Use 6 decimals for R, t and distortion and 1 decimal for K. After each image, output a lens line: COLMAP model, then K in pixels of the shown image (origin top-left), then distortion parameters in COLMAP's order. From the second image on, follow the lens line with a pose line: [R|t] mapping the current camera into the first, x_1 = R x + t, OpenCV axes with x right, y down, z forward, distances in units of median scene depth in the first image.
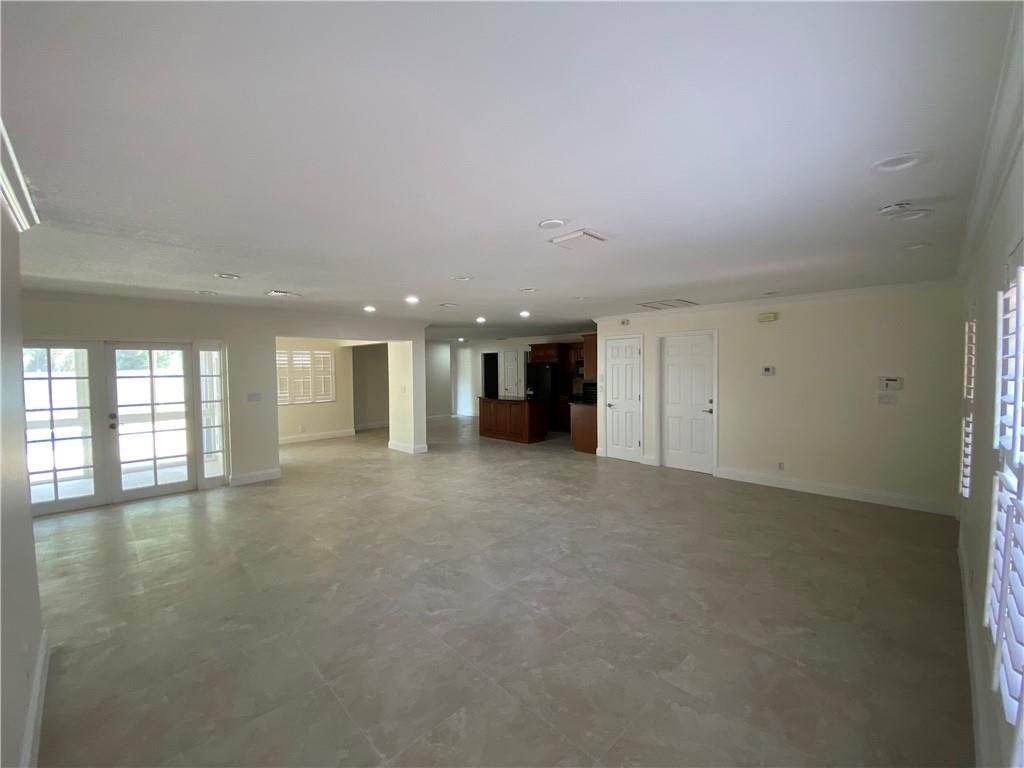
lens RADIAL K [[423.5, 0, 514.8], [0, 423.5, 380.3], [0, 0, 1]] dist [0.012264, -0.000073]
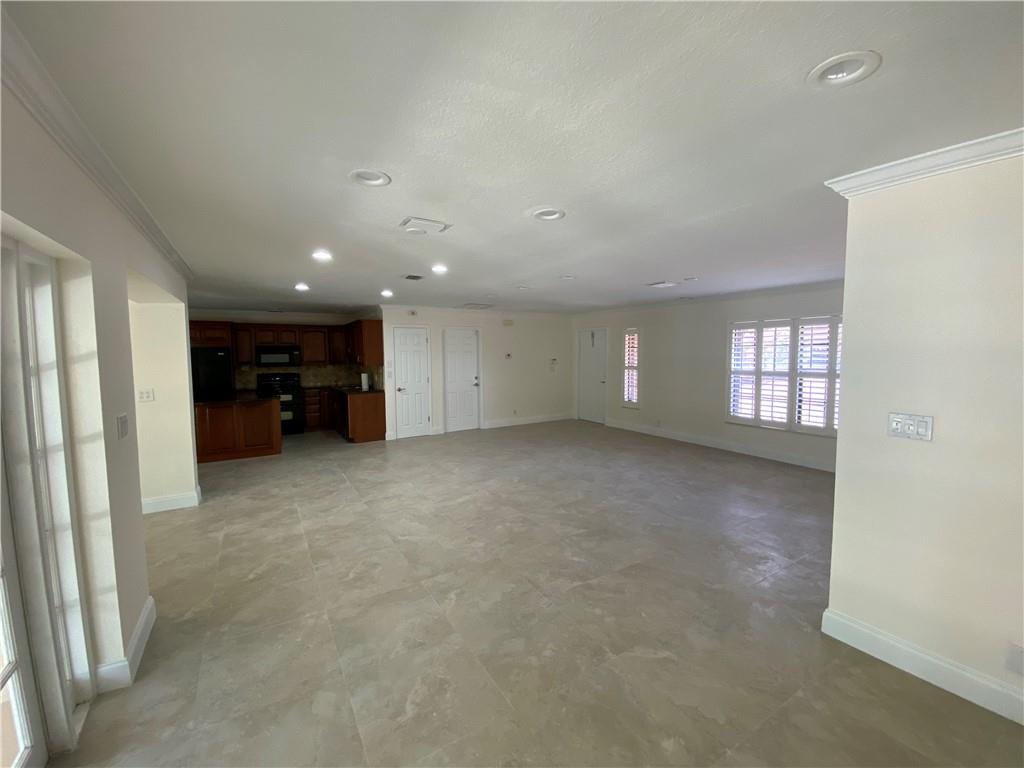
lens RADIAL K [[413.7, 0, 512.0], [0, 413.7, 384.0], [0, 0, 1]] dist [-0.000314, -0.000037]
pose [[0.219212, -0.060957, 0.973771, -0.997198], [0.040662, 0.997750, 0.053305, 0.002077], [-0.974830, 0.027911, 0.221197, 0.684310]]
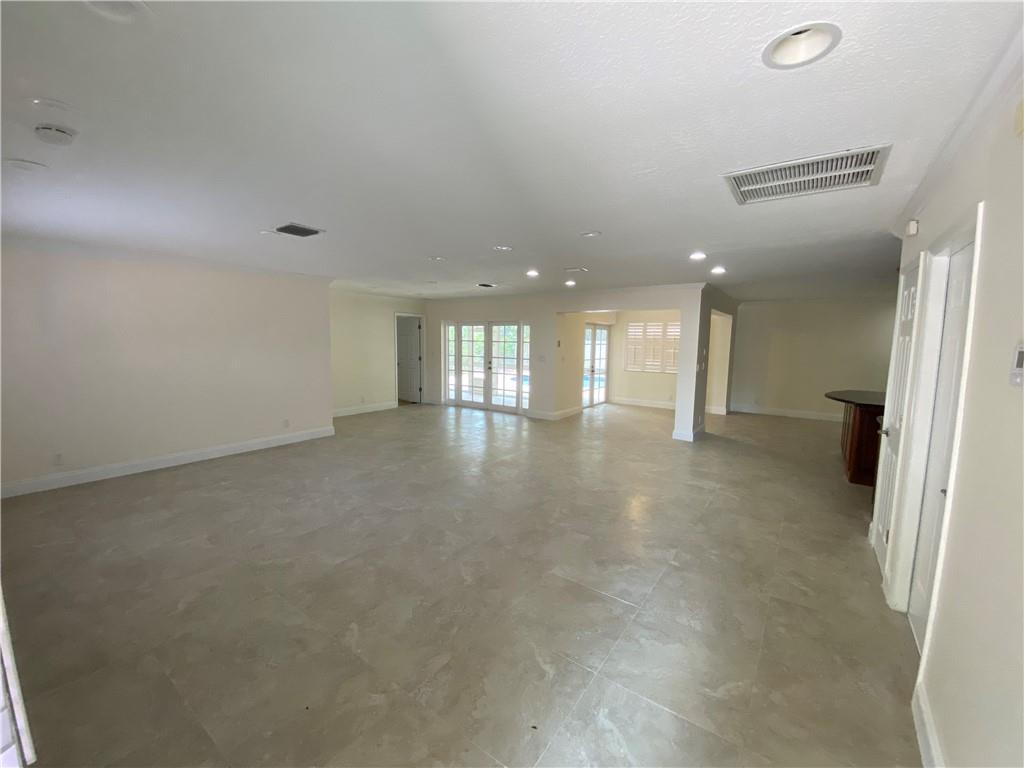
lens RADIAL K [[412.3, 0, 493.9], [0, 412.3, 382.2], [0, 0, 1]] dist [0.017105, -0.000045]
pose [[0.140973, 0.114181, -0.983407, 0.808169], [-0.046021, 0.993009, 0.108699, -0.025832], [0.988943, 0.029934, 0.145242, 0.763940]]
